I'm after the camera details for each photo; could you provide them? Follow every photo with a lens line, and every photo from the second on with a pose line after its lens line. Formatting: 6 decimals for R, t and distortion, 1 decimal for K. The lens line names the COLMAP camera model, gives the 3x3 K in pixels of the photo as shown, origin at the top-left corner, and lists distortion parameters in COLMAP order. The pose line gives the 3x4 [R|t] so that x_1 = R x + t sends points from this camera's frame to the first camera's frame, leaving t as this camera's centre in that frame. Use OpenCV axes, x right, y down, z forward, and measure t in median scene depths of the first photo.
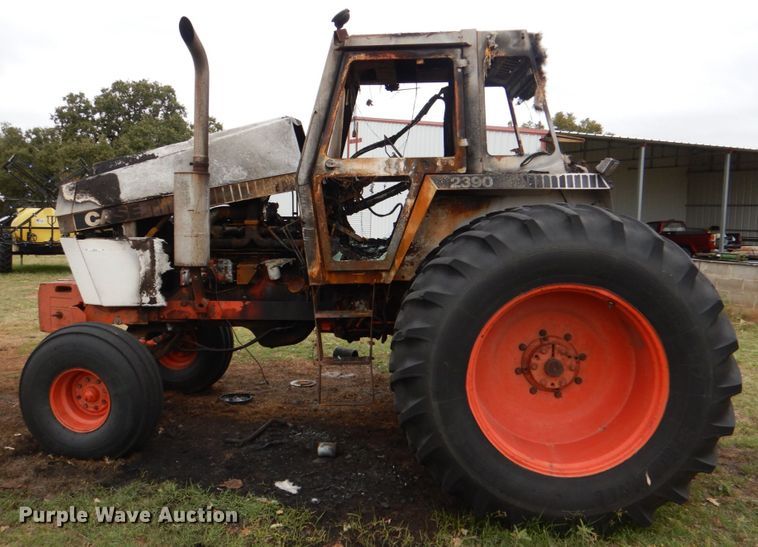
lens RADIAL K [[649.6, 0, 369.7], [0, 649.6, 261.5], [0, 0, 1]] dist [0.026622, 0.003277]
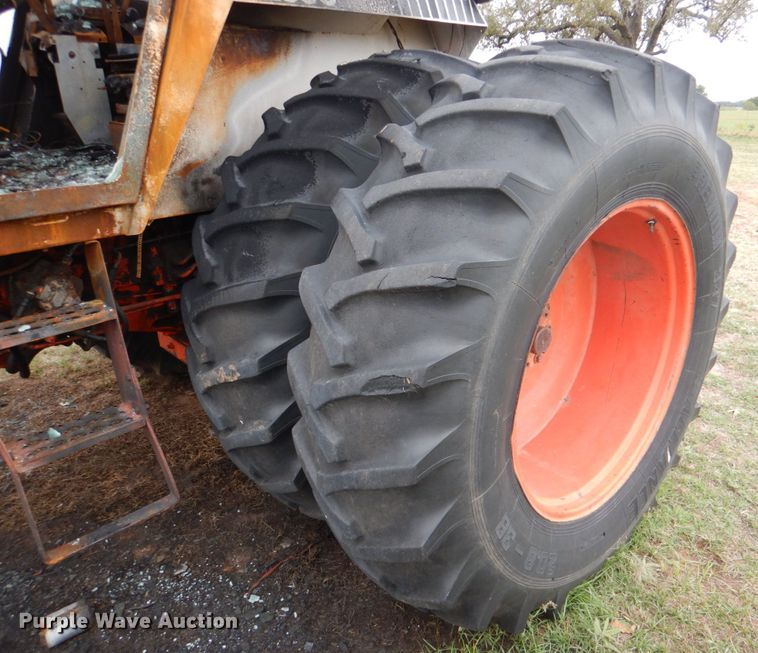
lens RADIAL K [[626.3, 0, 432.2], [0, 626.3, 327.7], [0, 0, 1]] dist [0.016181, 0.020371]
pose [[0.665987, -0.267341, 0.696413, -0.145321], [0.054868, 0.948601, 0.311681, -0.026685], [-0.743943, -0.169365, 0.646424, 0.558634]]
